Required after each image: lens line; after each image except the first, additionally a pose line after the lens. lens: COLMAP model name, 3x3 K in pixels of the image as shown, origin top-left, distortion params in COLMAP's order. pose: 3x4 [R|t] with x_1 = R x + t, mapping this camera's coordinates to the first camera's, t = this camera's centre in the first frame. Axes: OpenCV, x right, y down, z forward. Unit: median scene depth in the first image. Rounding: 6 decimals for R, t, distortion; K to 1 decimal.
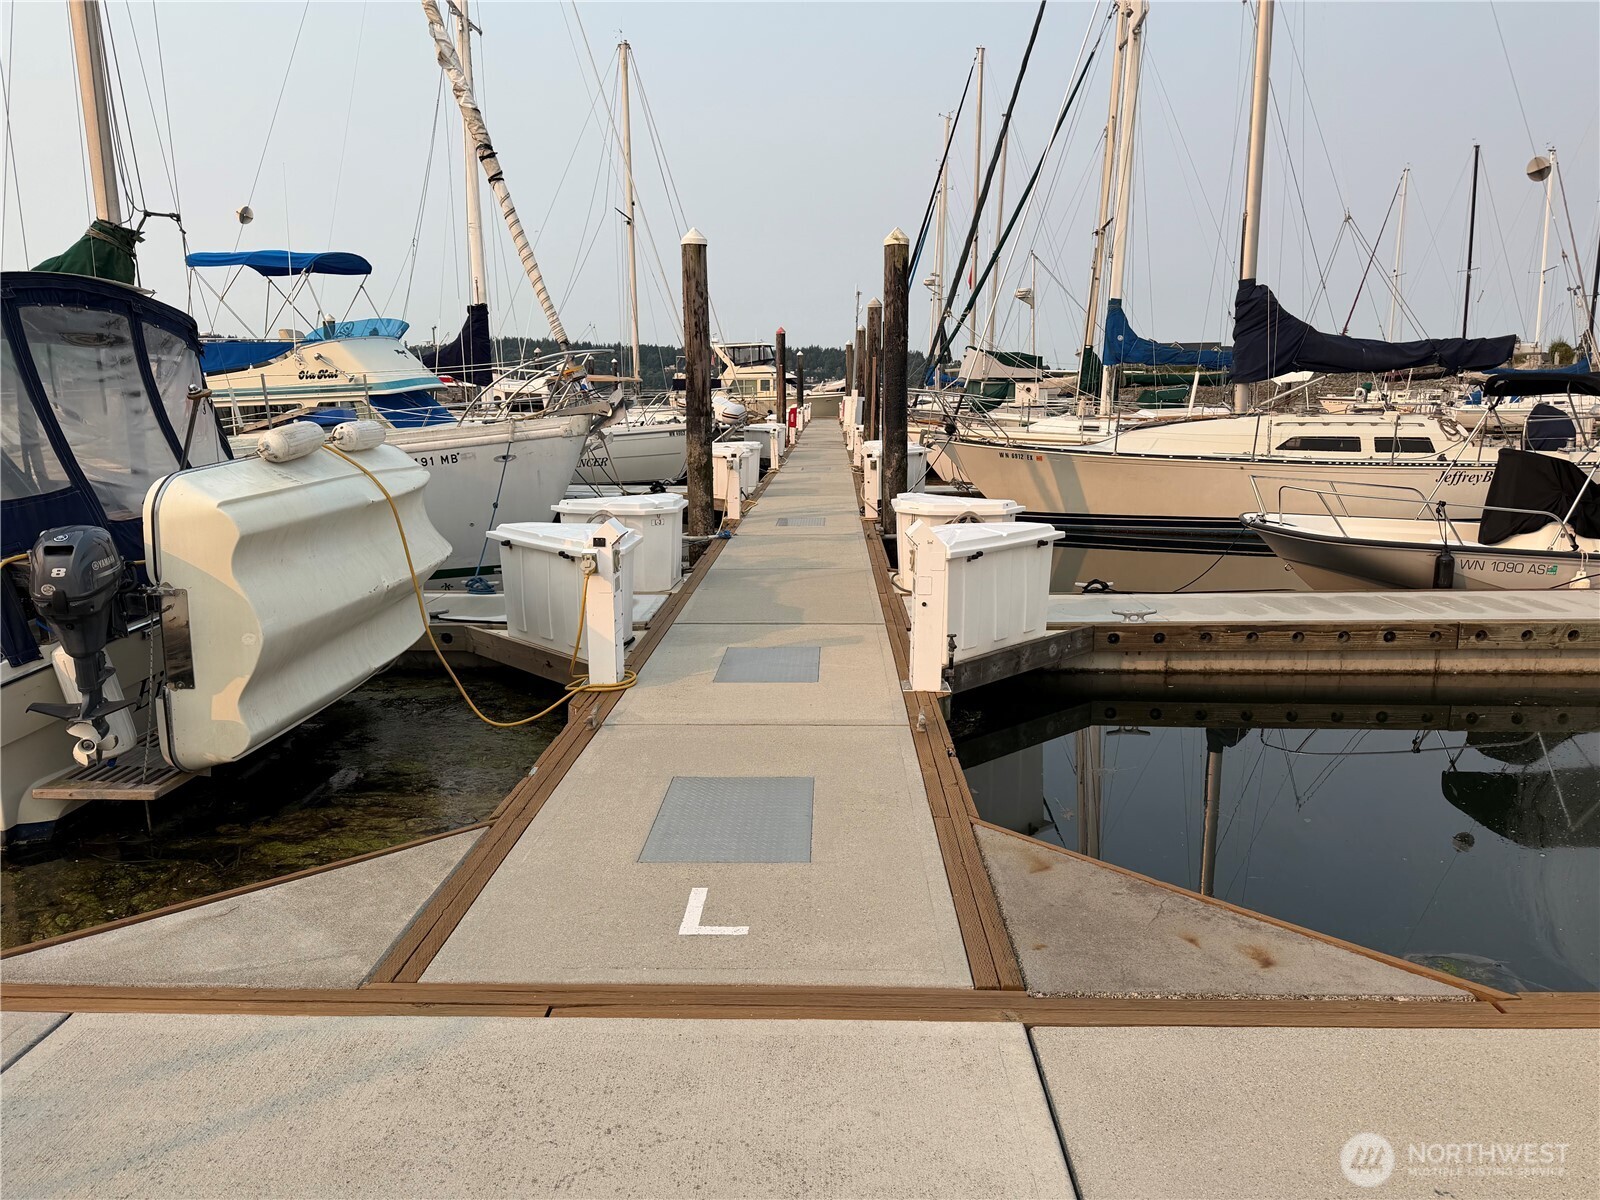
lens RADIAL K [[1125.5, 0, 813.6], [0, 1125.5, 605.4], [0, 0, 1]] dist [0.064836, -0.085443]
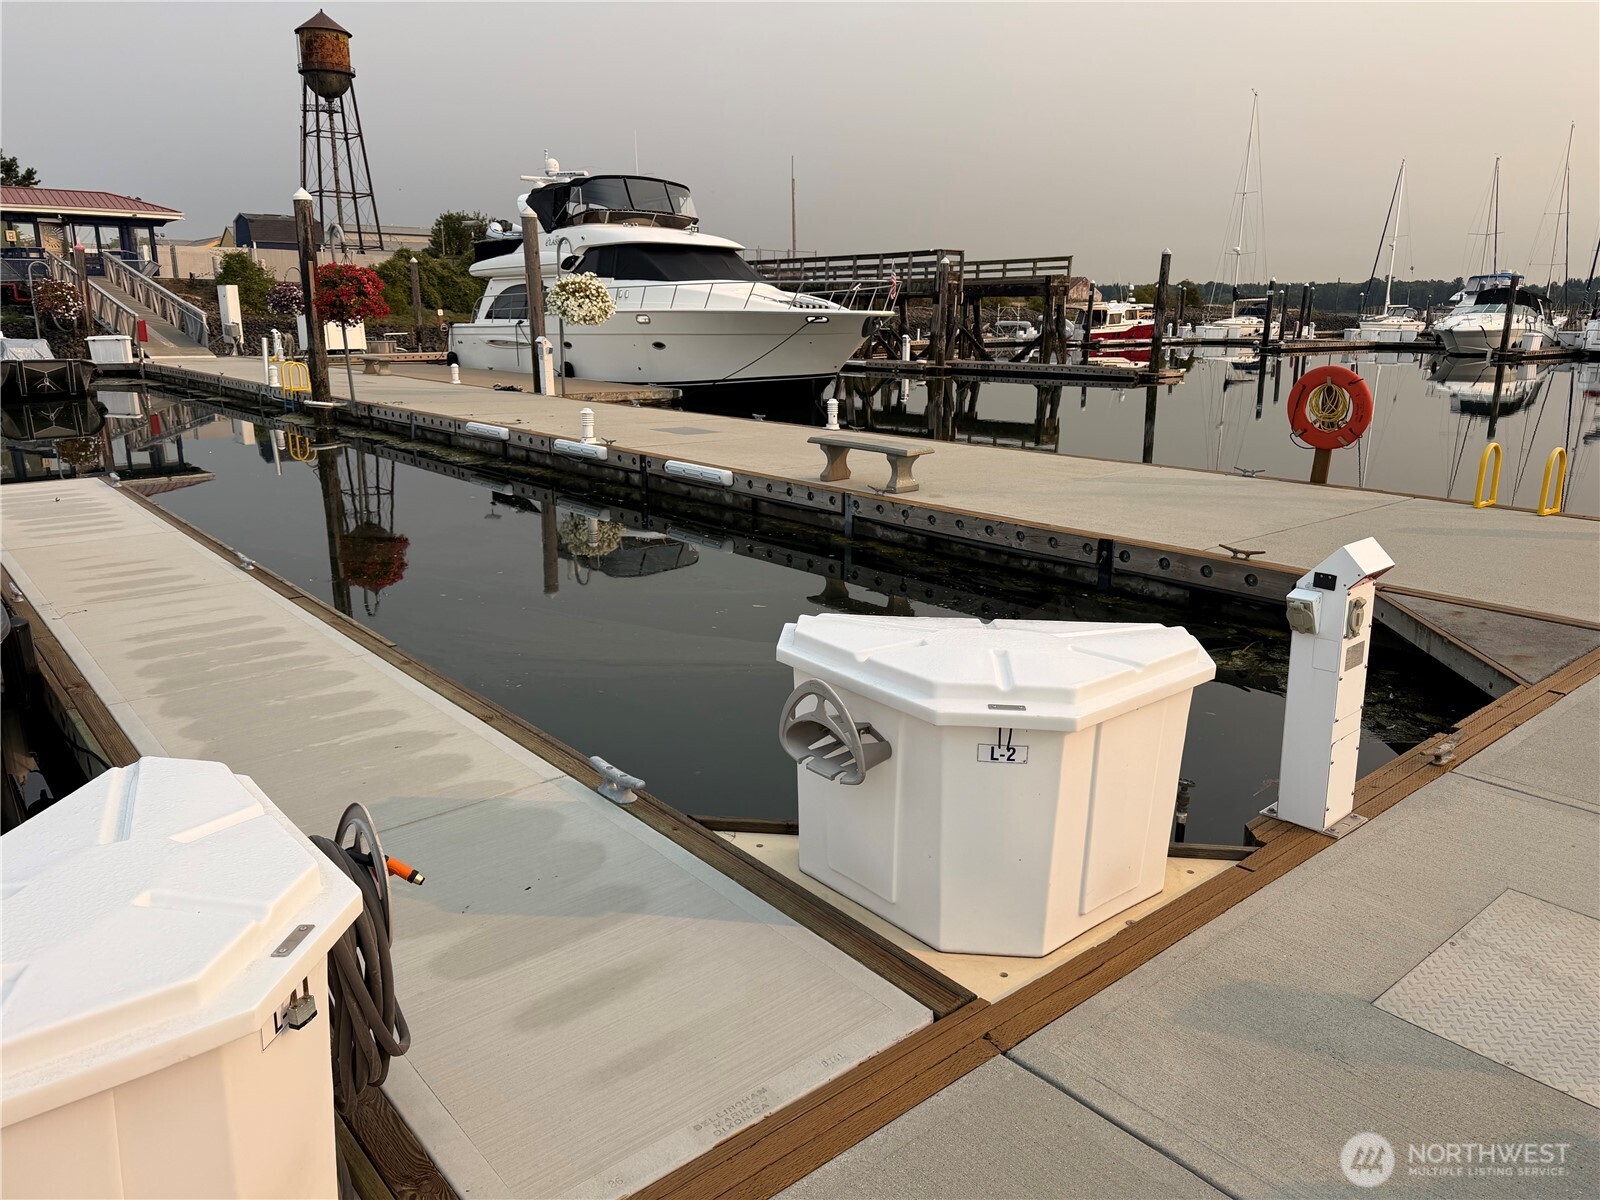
lens RADIAL K [[1125.5, 0, 819.0], [0, 1125.5, 599.3], [0, 0, 1]] dist [0.064836, -0.085443]
pose [[-0.676487, -0.180999, 0.713866, -0.102798], [0.134313, 0.922749, 0.361240, -0.229048], [-0.724103, 0.340256, -0.599917, 1.217384]]
